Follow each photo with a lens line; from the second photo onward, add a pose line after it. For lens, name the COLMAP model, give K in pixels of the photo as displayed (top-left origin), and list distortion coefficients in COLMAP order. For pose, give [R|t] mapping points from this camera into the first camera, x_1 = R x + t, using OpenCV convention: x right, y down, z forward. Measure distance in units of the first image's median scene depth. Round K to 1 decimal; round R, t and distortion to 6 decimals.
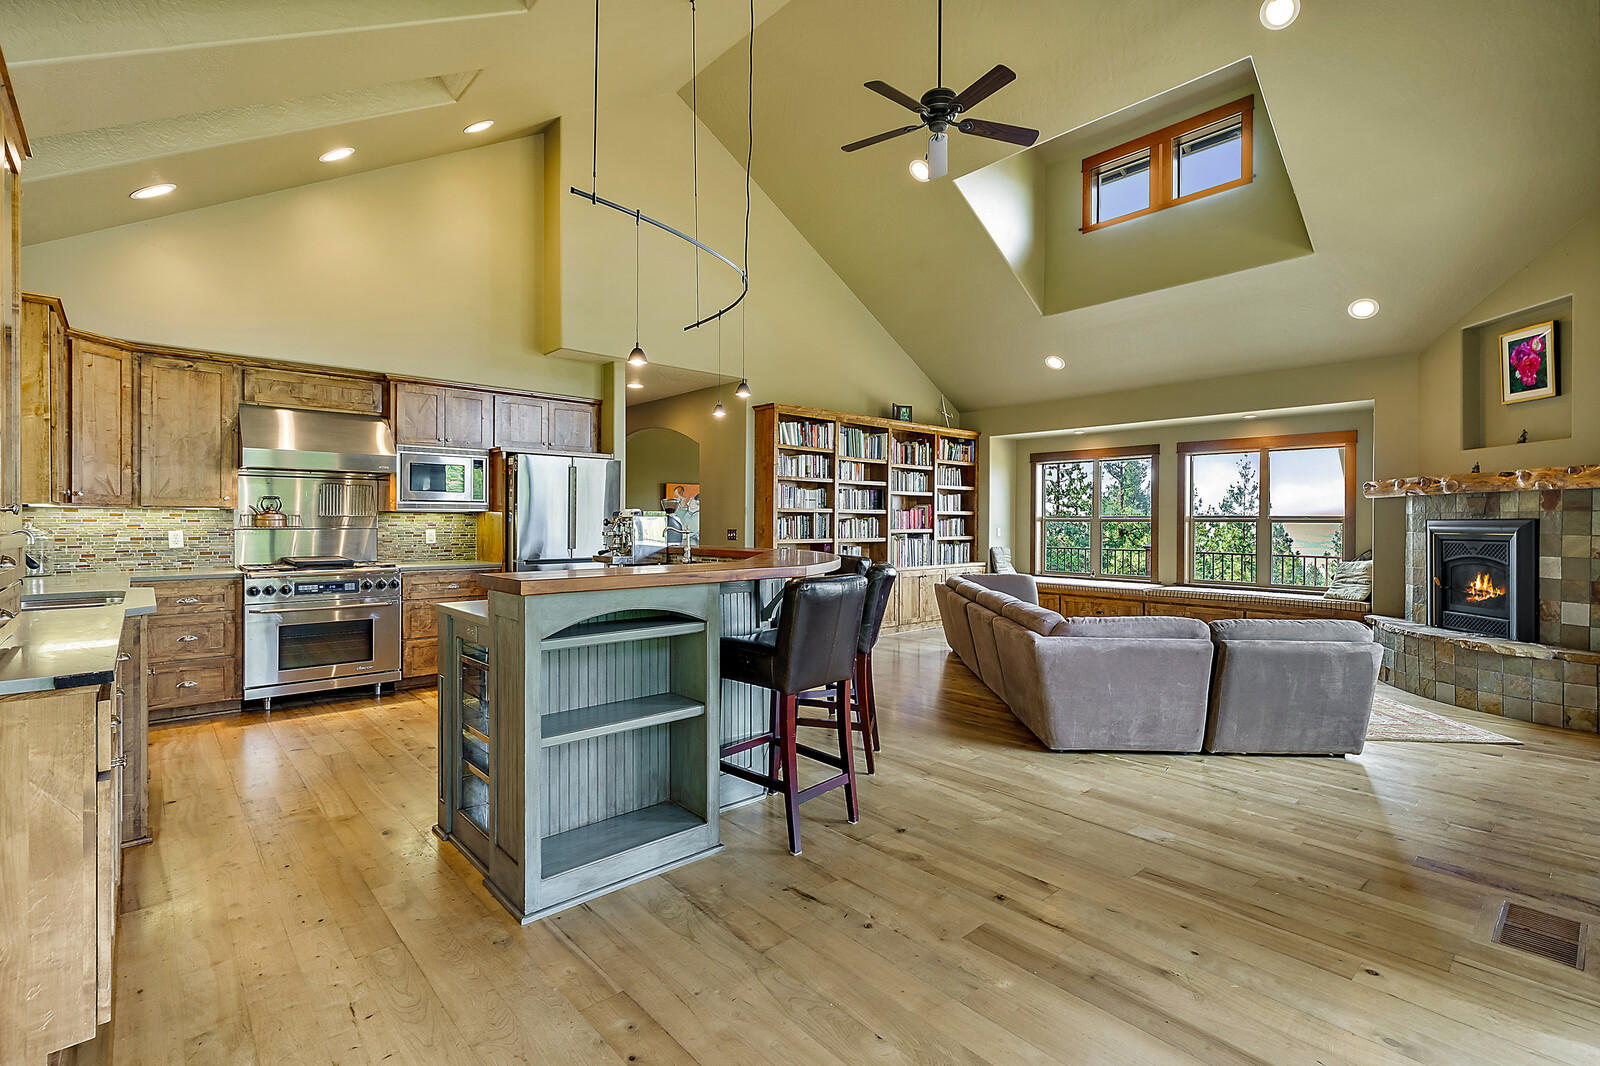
lens RADIAL K [[731.9, 0, 805.8], [0, 731.9, 525.1], [0, 0, 1]] dist [0.003461, -0.000503]
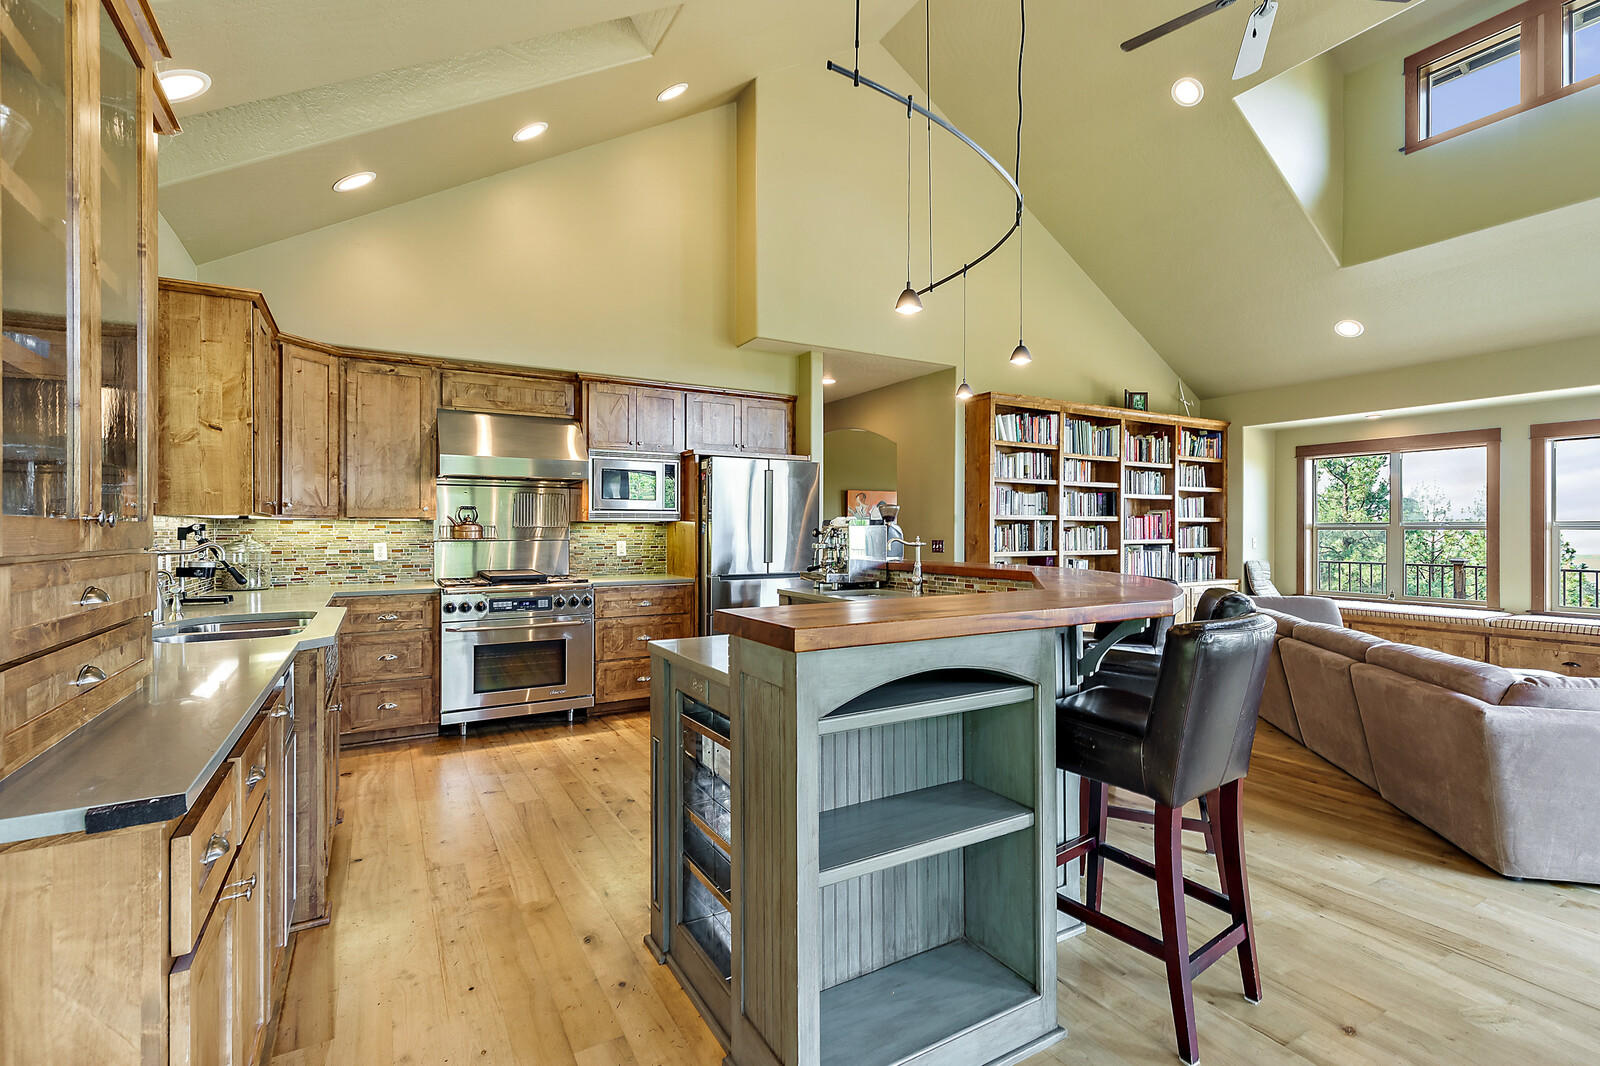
lens RADIAL K [[731.9, 0, 806.8], [0, 731.9, 530.1], [0, 0, 1]] dist [0.003461, -0.000503]
pose [[0.978403, -0.003590, -0.206674, -0.114648], [0.002458, 0.999981, -0.005735, -0.002271], [0.206690, 0.005103, 0.978393, 0.179047]]
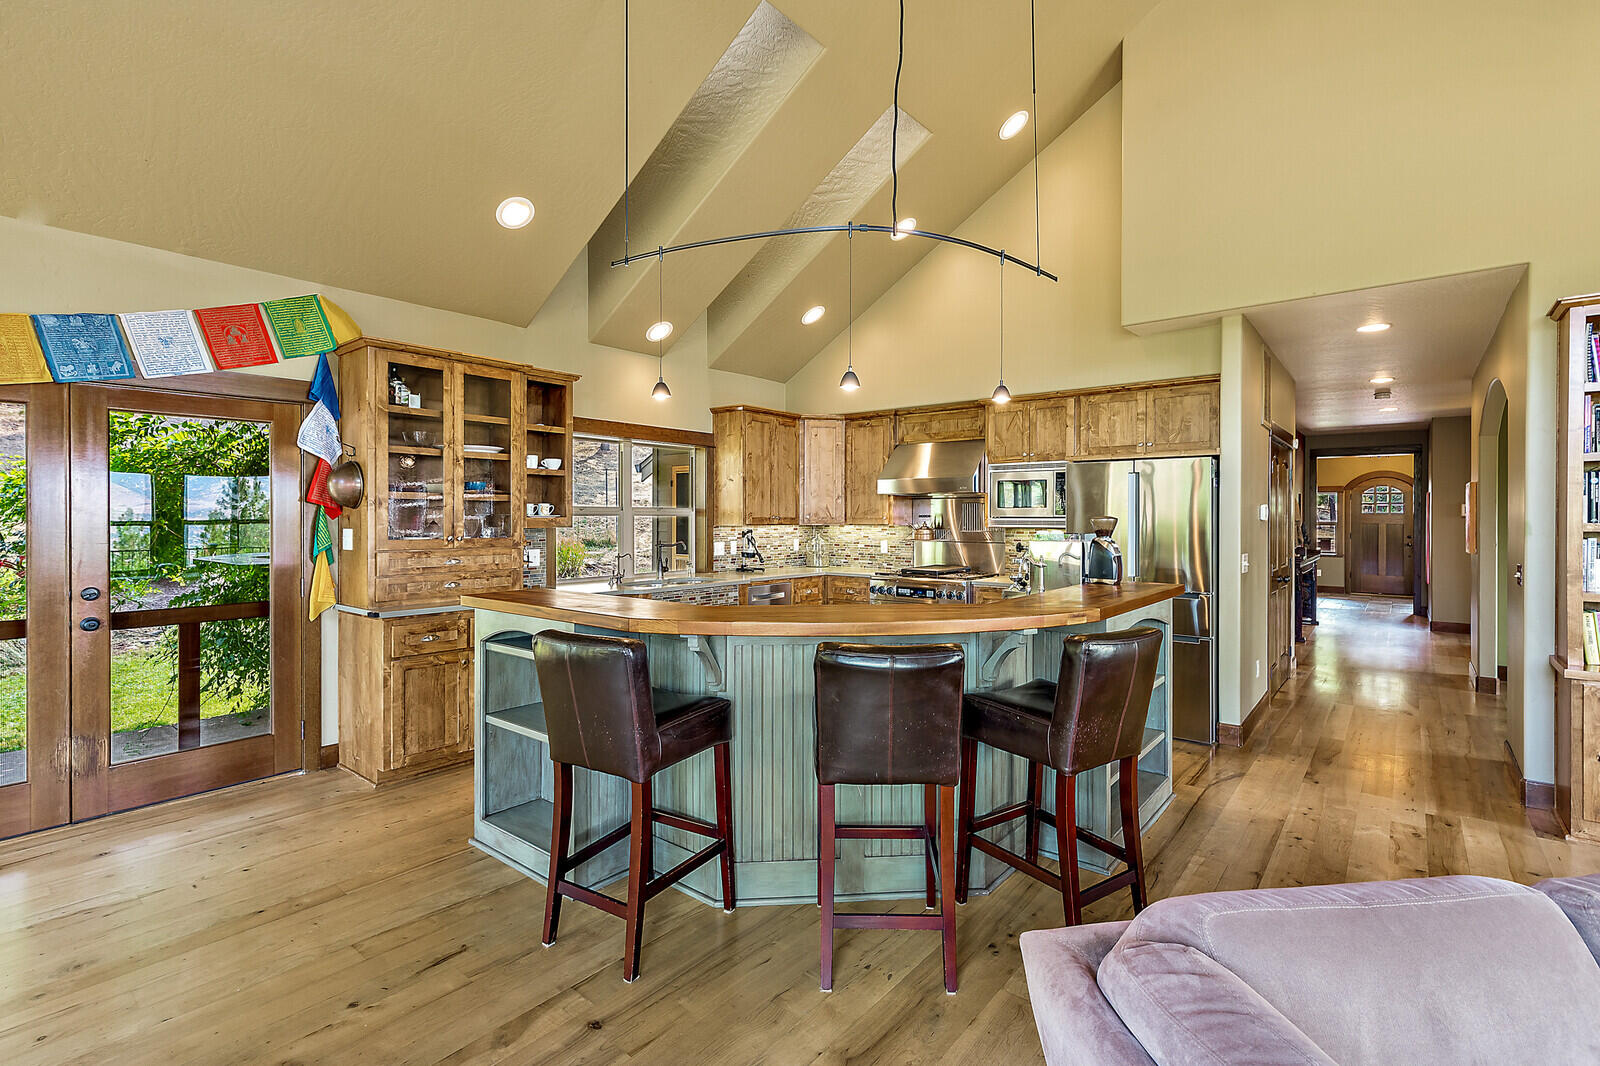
lens RADIAL K [[731.9, 0, 803.7], [0, 731.9, 517.5], [0, 0, 1]] dist [0.003461, -0.000503]
pose [[0.154758, -0.000808, -0.987952, 0.505366], [-0.008739, 0.999959, -0.002187, -0.033434], [0.987914, 0.008972, 0.154745, 0.655858]]
